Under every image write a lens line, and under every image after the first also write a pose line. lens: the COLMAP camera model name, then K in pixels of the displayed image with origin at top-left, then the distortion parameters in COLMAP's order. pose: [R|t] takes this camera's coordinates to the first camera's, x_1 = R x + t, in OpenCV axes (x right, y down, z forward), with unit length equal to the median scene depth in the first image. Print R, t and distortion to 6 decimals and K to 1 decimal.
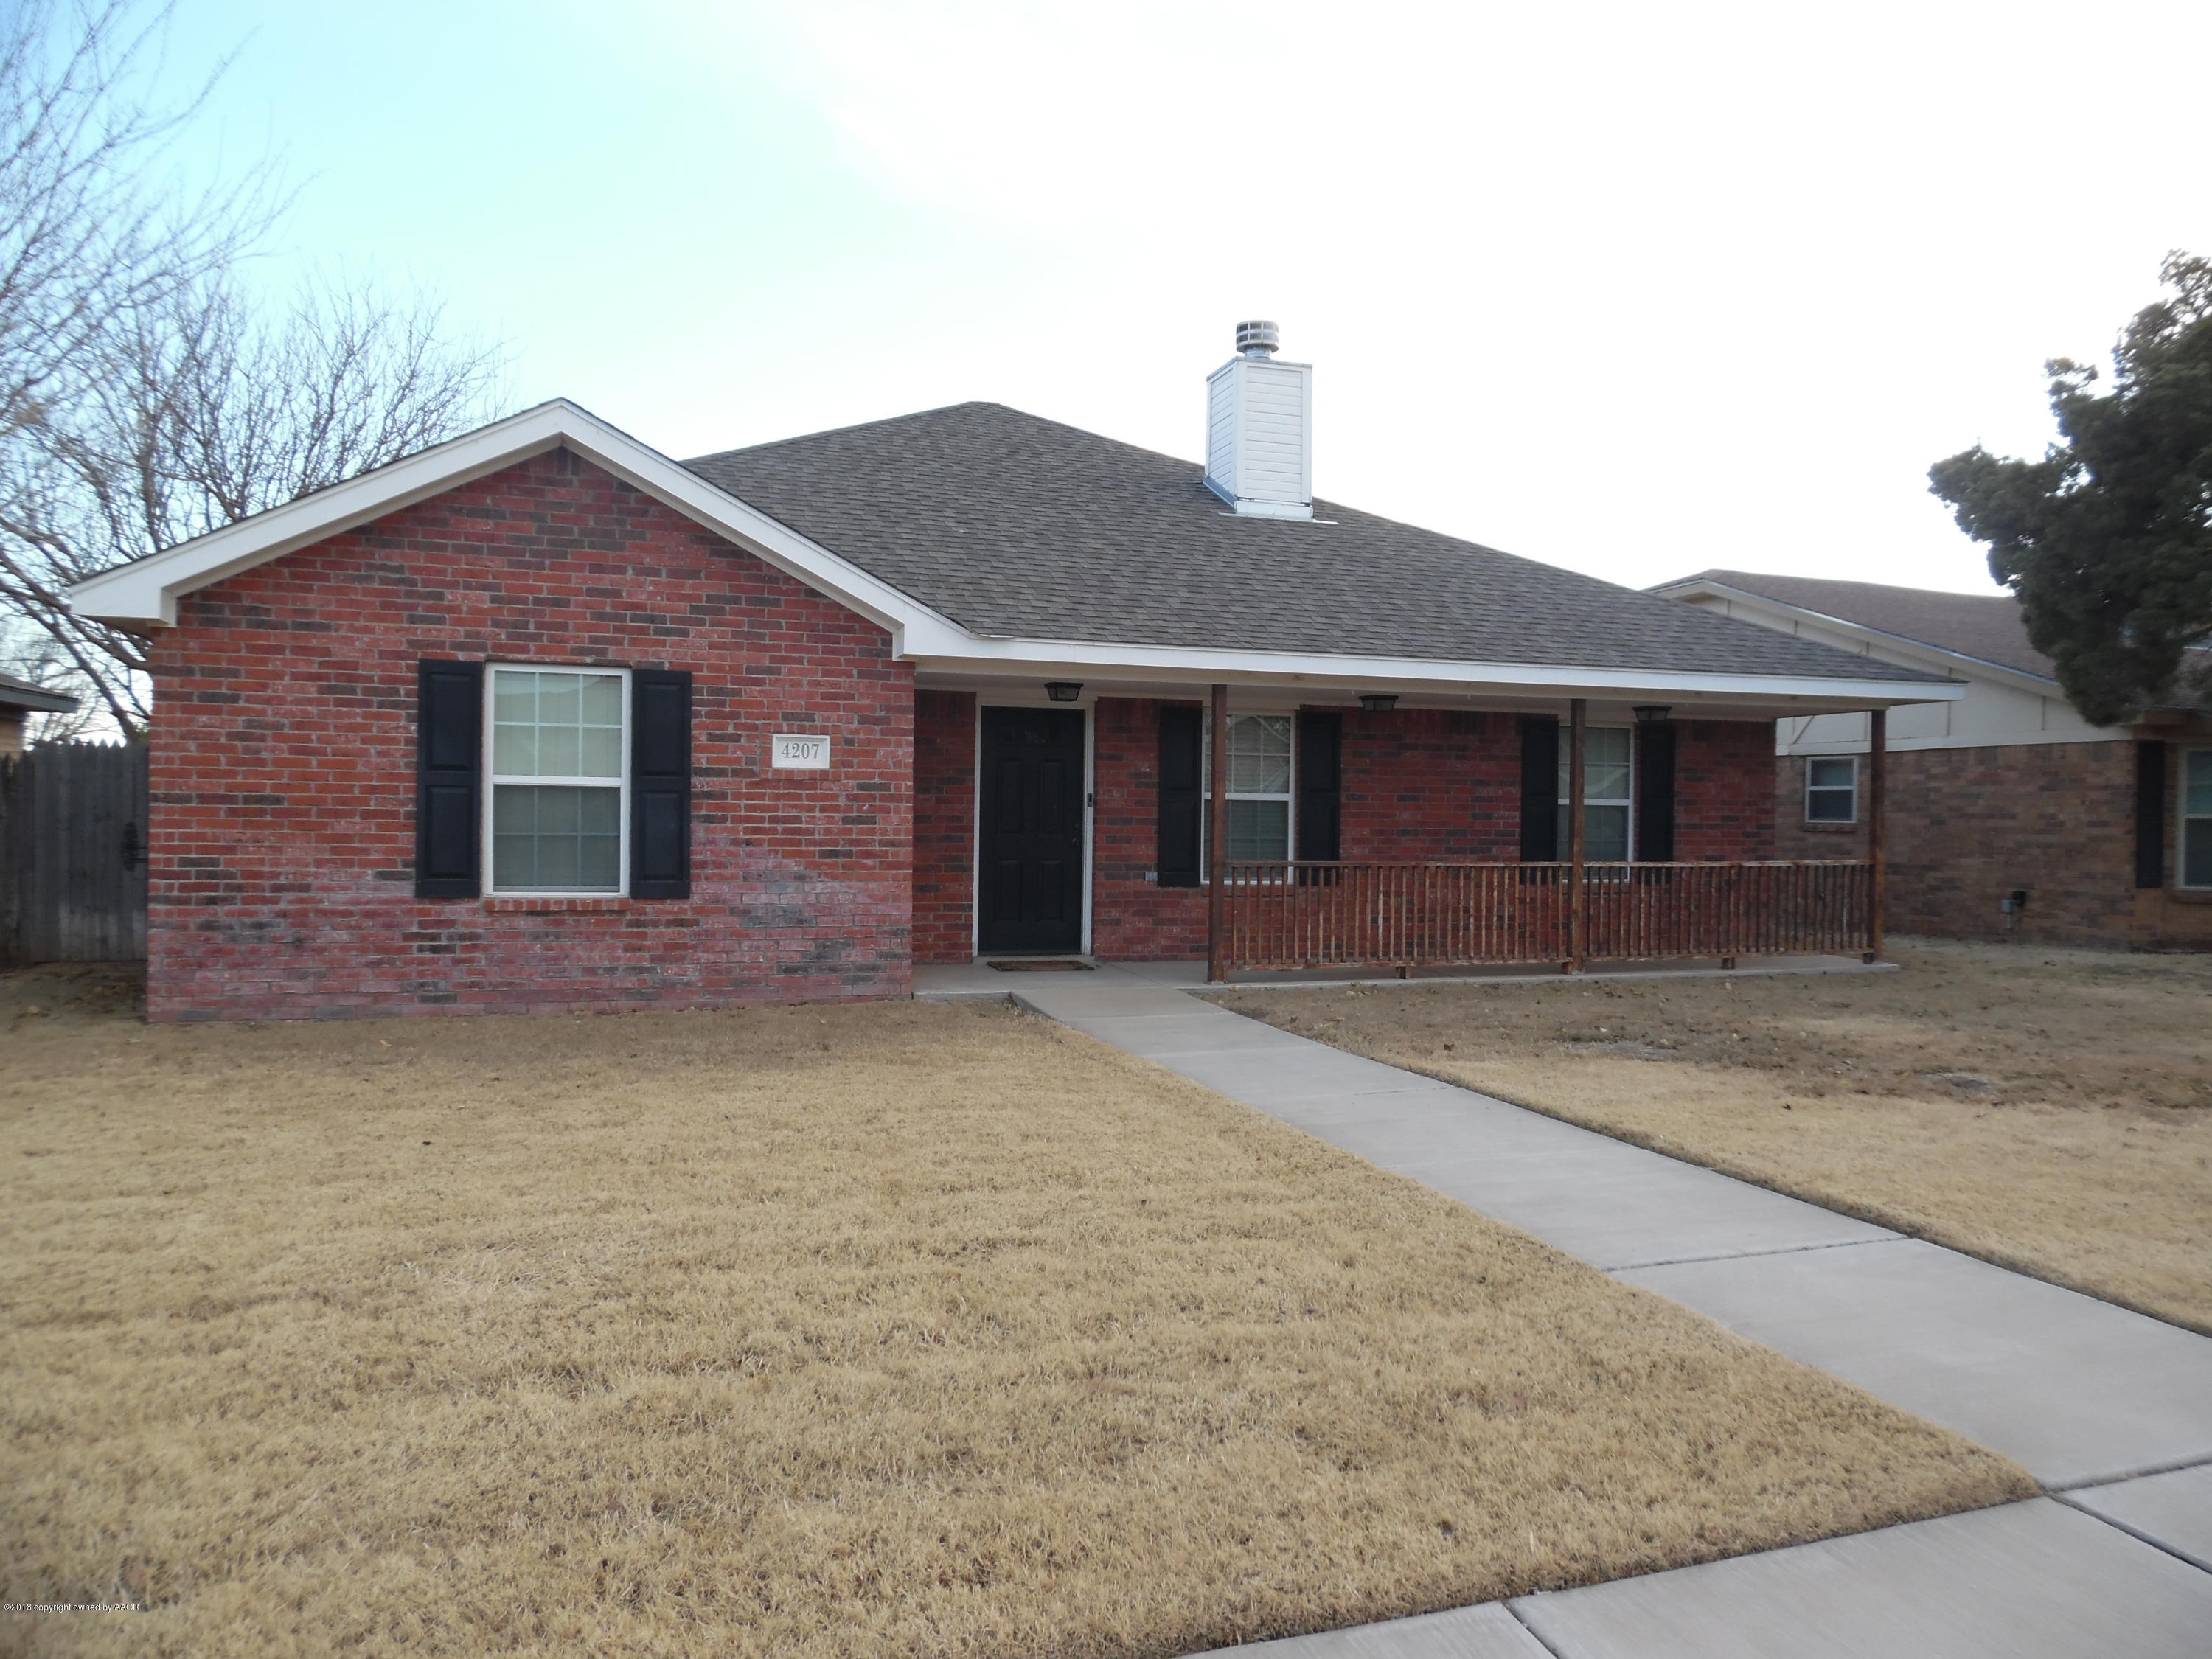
lens RADIAL K [[1523.6, 0, 1106.3], [0, 1523.6, 820.8], [0, 0, 1]] dist [-0.031215, 0.007322]
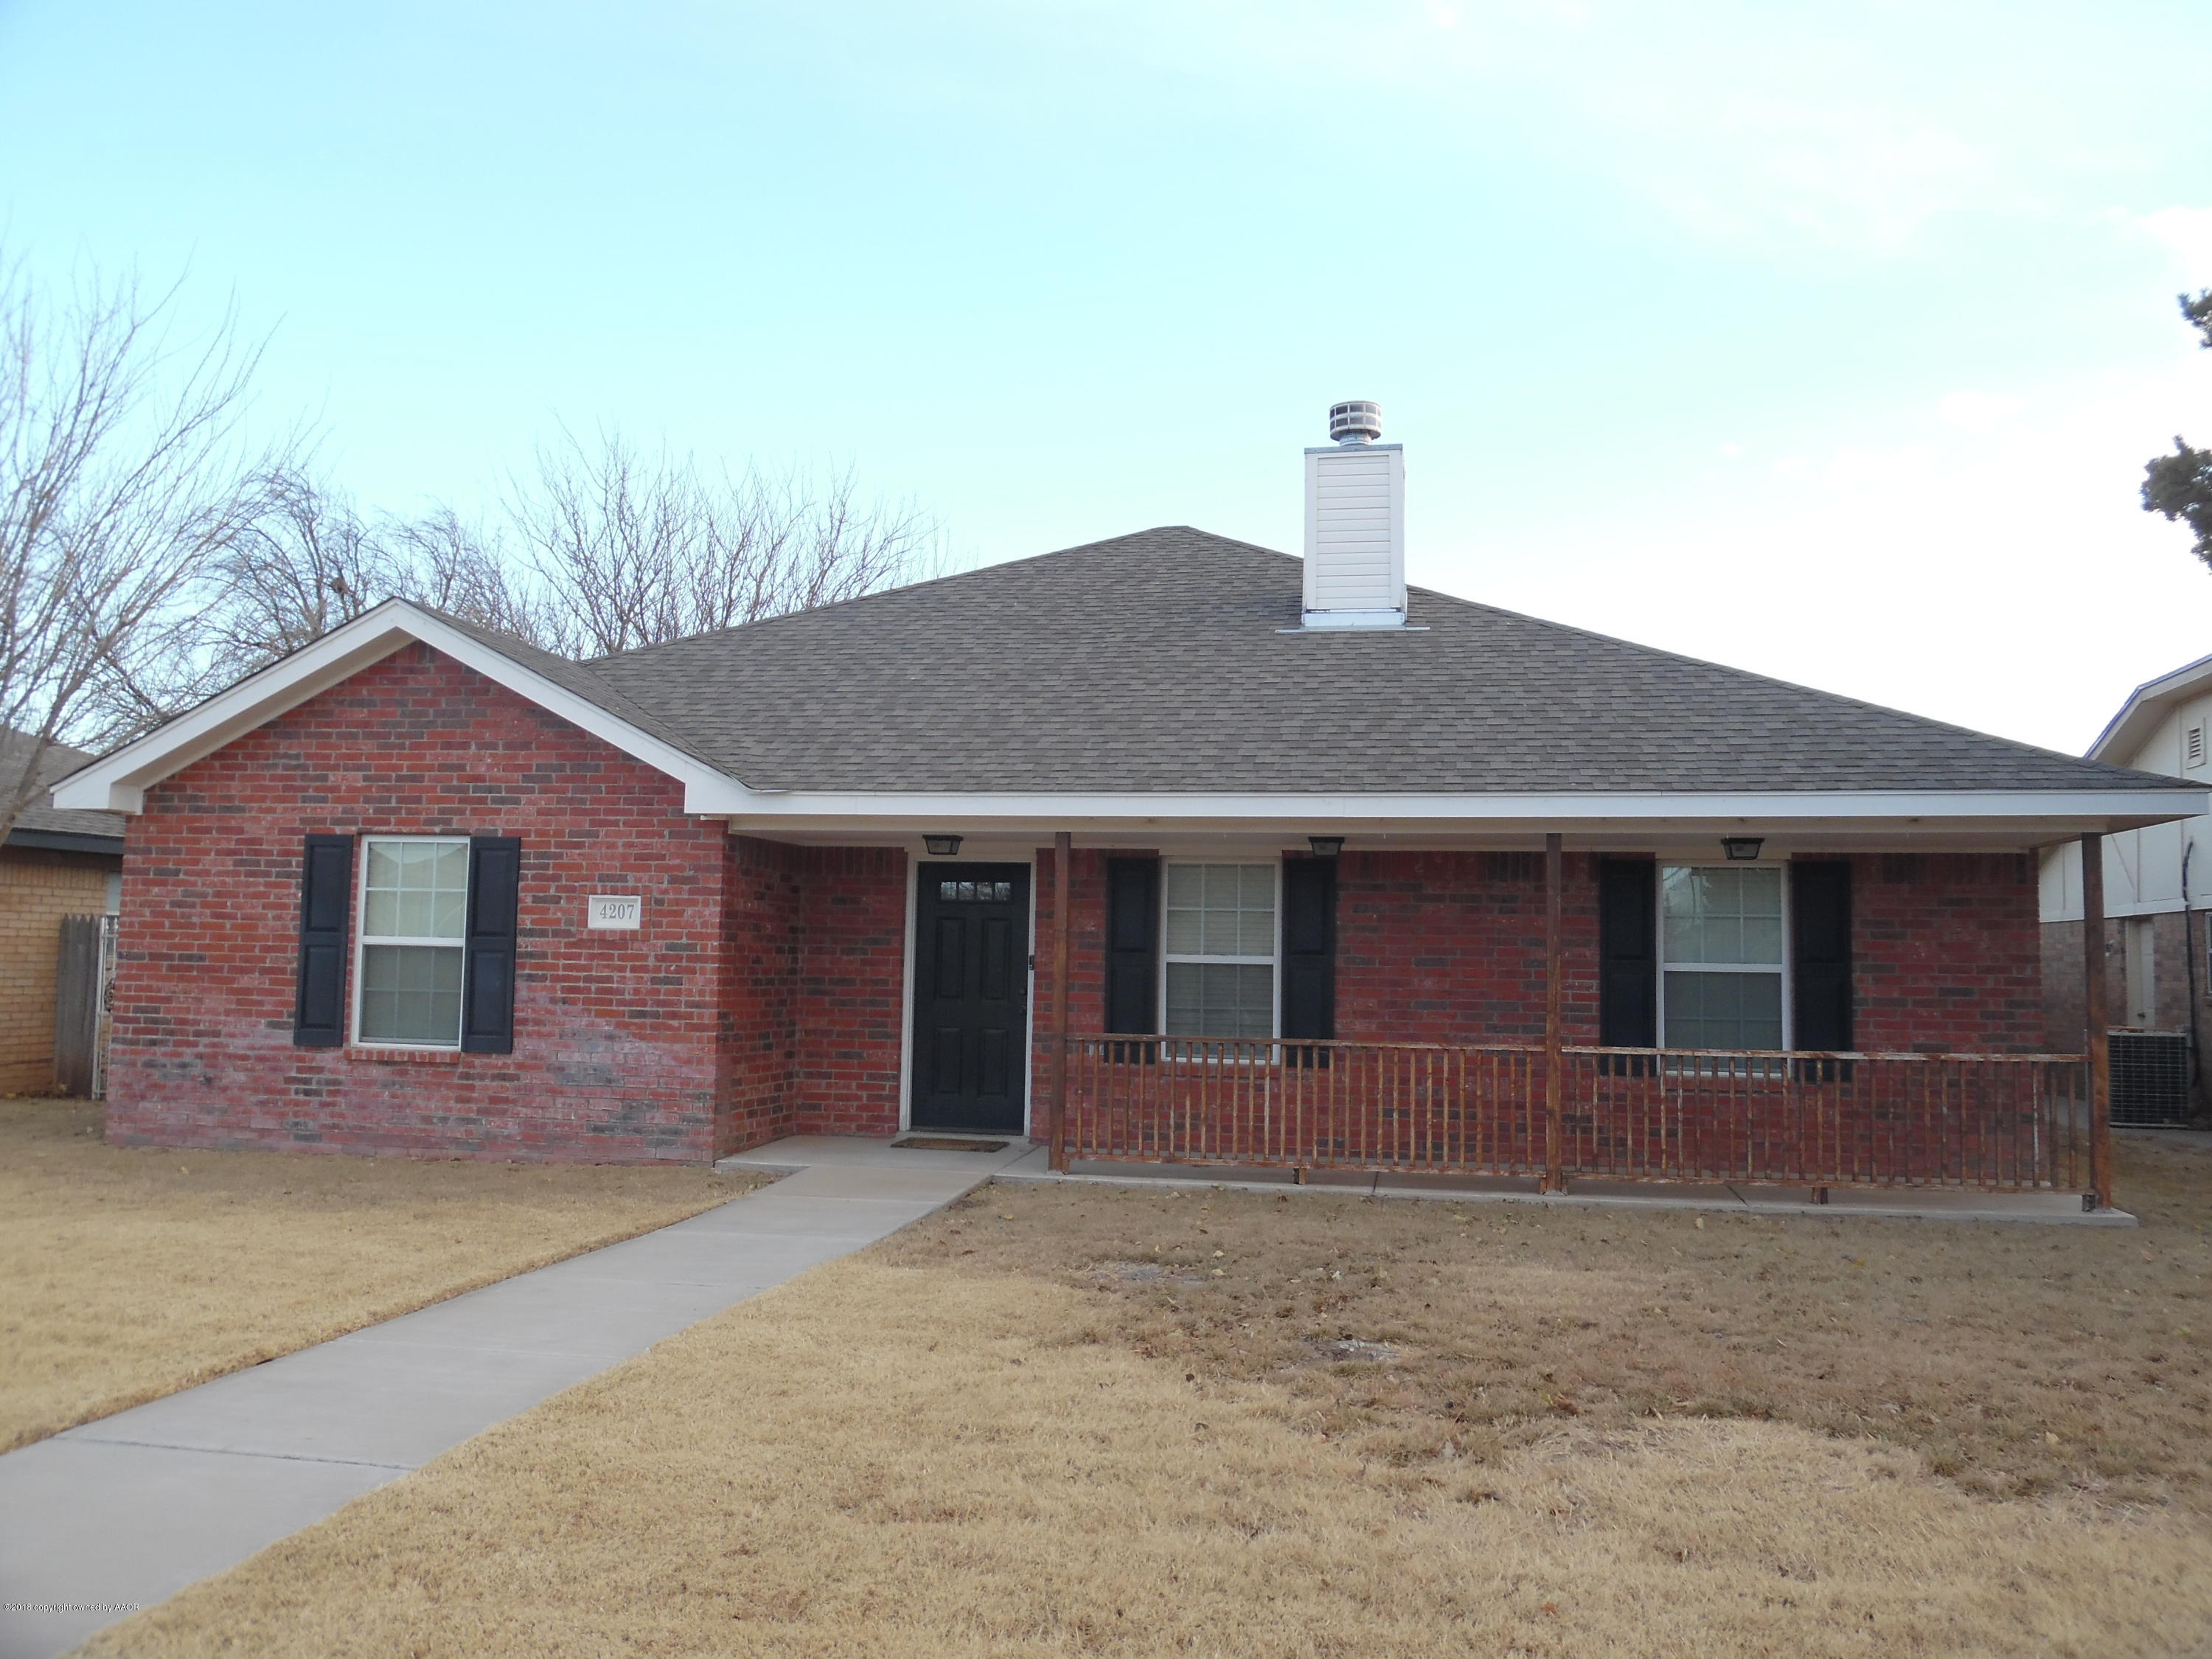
lens RADIAL K [[1771.0, 0, 1108.7], [0, 1771.0, 827.8], [0, 0, 1]] dist [-0.016625, 0.006273]
pose [[0.873732, -0.034177, -0.485205, 0.659743], [-0.011472, 0.995803, -0.090800, 0.001716], [0.486272, 0.084901, 0.869673, 0.128295]]
